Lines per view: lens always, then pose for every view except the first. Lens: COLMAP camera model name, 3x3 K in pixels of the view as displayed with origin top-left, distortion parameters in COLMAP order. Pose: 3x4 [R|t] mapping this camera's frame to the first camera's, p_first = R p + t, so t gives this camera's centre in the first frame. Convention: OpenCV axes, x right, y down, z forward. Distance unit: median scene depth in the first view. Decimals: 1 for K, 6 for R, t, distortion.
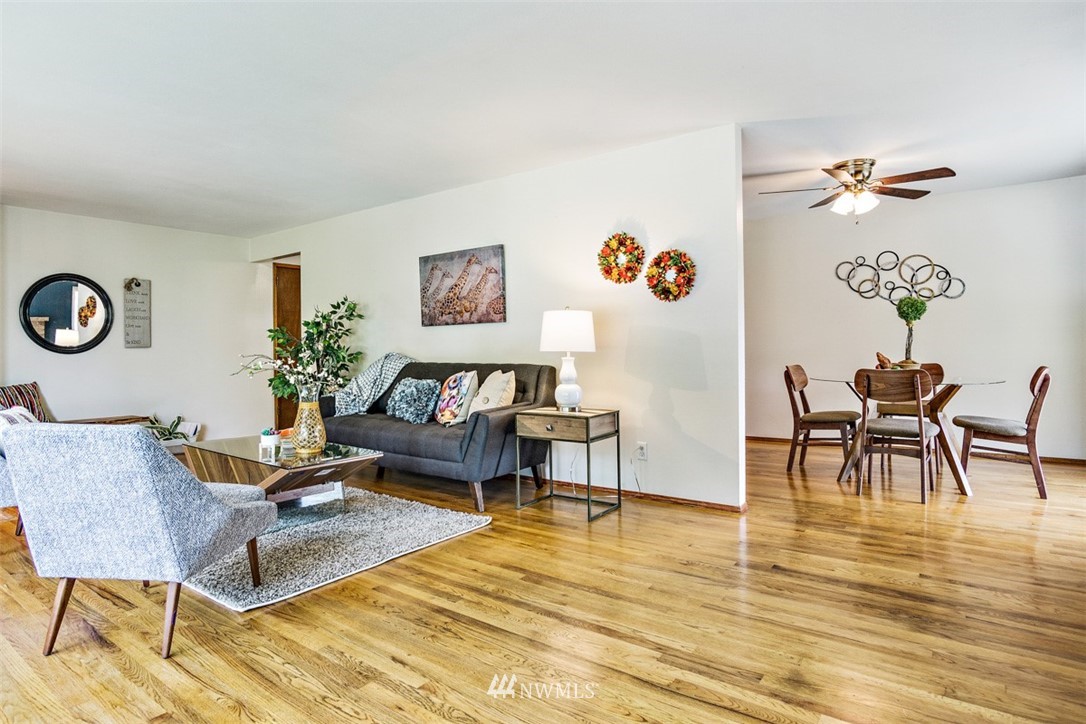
lens RADIAL K [[618.7, 0, 517.7], [0, 618.7, 333.0], [0, 0, 1]] dist [-0.010659, -0.001202]
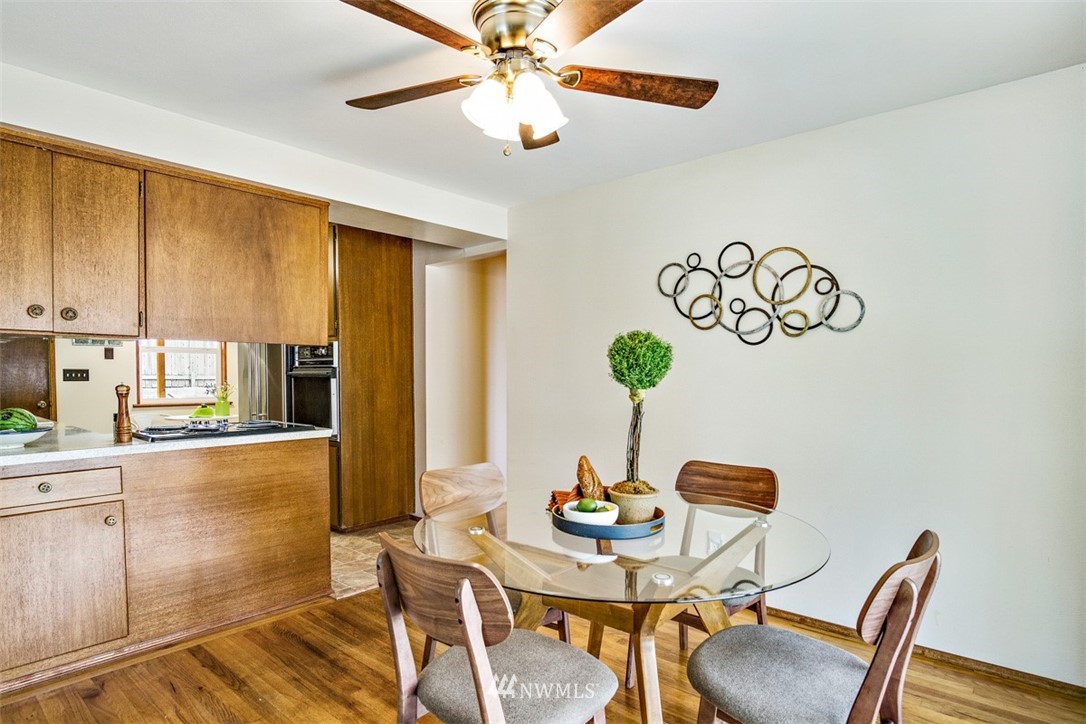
lens RADIAL K [[587.7, 0, 544.3], [0, 587.7, 368.9], [0, 0, 1]] dist [-0.025247, 0.001177]
pose [[0.997184, 0.013140, -0.073838, 0.482300], [-0.011219, 0.999589, 0.026374, -0.034251], [0.074154, -0.025472, 0.996921, 0.483482]]
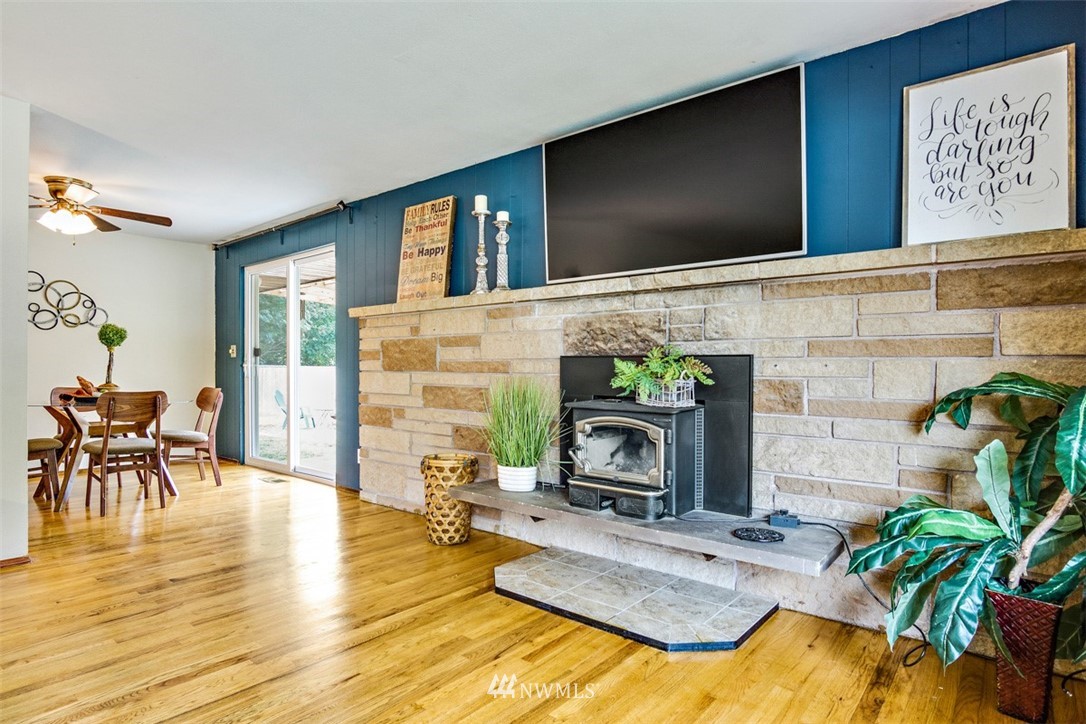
lens RADIAL K [[587.7, 0, 540.5], [0, 587.7, 367.8], [0, 0, 1]] dist [-0.025247, 0.001177]
pose [[0.041633, 0.017655, 0.998977, -0.266438], [-0.029677, 0.999425, -0.016426, 0.008734], [-0.998692, -0.028963, 0.042133, 0.171564]]
